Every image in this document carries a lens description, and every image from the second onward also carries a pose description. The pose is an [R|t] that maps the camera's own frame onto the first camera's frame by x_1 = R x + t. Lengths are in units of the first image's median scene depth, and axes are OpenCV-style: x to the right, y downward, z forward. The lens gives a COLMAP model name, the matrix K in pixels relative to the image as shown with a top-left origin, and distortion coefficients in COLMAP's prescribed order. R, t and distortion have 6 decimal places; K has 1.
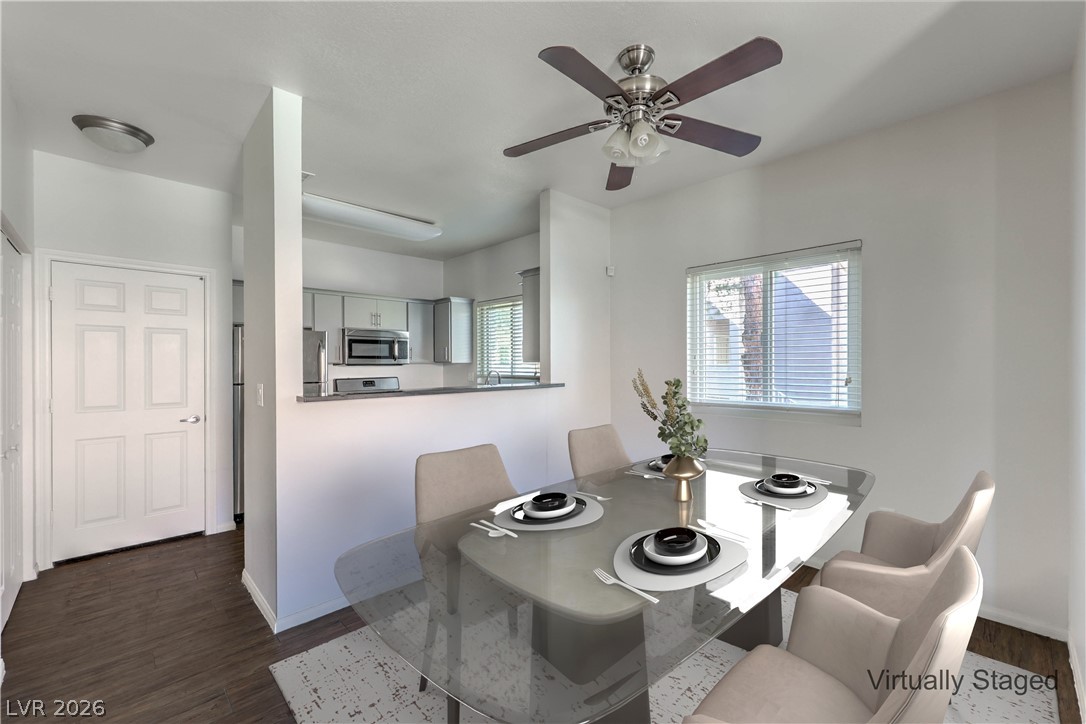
lens RADIAL K [[450.3, 0, 545.8], [0, 450.3, 363.9], [0, 0, 1]] dist [0.012842, 0.000041]
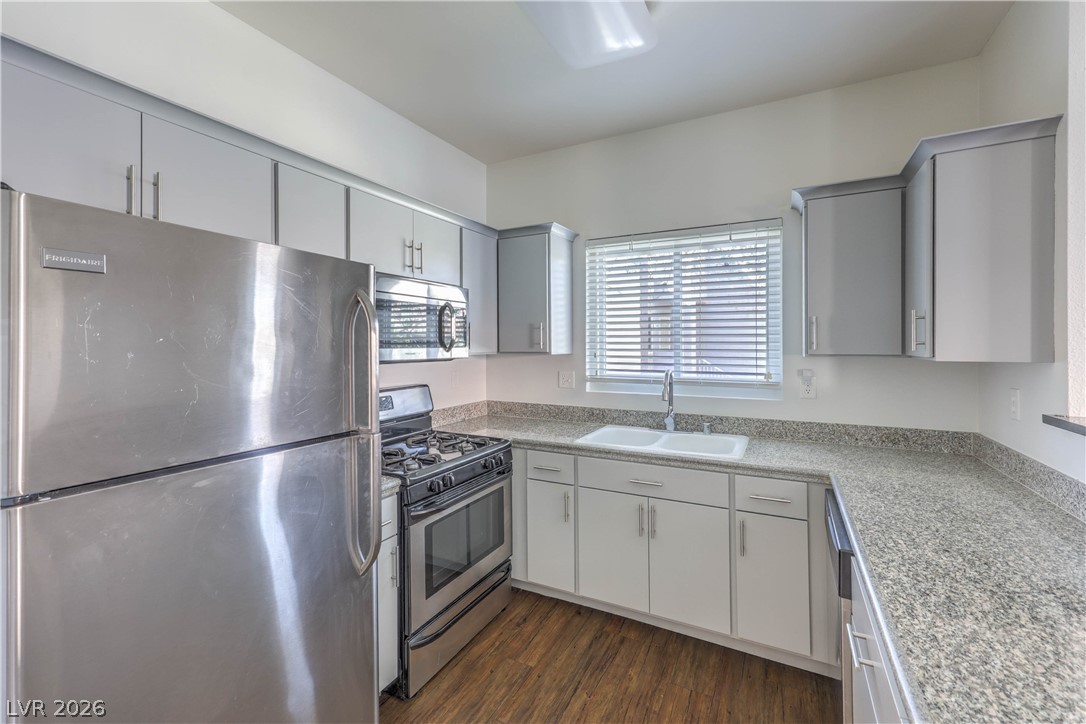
lens RADIAL K [[450.3, 0, 559.4], [0, 450.3, 344.2], [0, 0, 1]] dist [0.012842, 0.000041]
pose [[0.935450, 0.001160, 0.353457, -0.377956], [-0.000192, 0.999996, -0.002771, -0.012484], [-0.353459, 0.002525, 0.935447, 0.527525]]
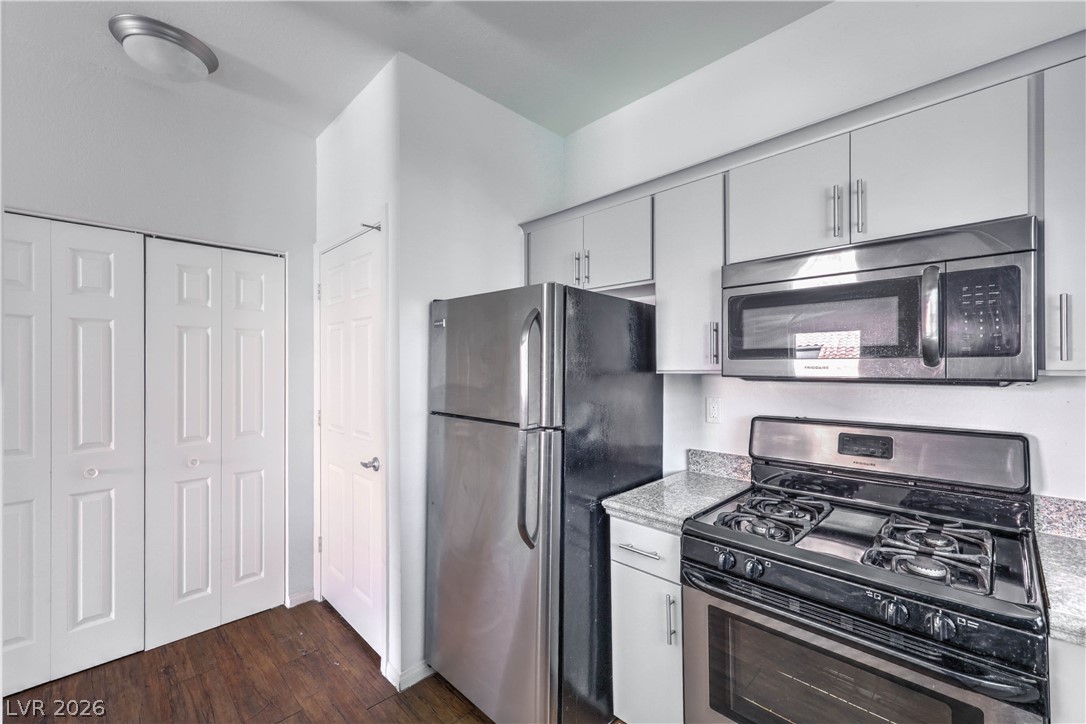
lens RADIAL K [[450.3, 0, 541.5], [0, 450.3, 363.8], [0, 0, 1]] dist [0.012842, 0.000041]
pose [[0.018992, -0.000646, -0.999819, -0.111086], [-0.007908, 0.999968, -0.000796, -0.005719], [0.999788, 0.007921, 0.018987, 0.783349]]
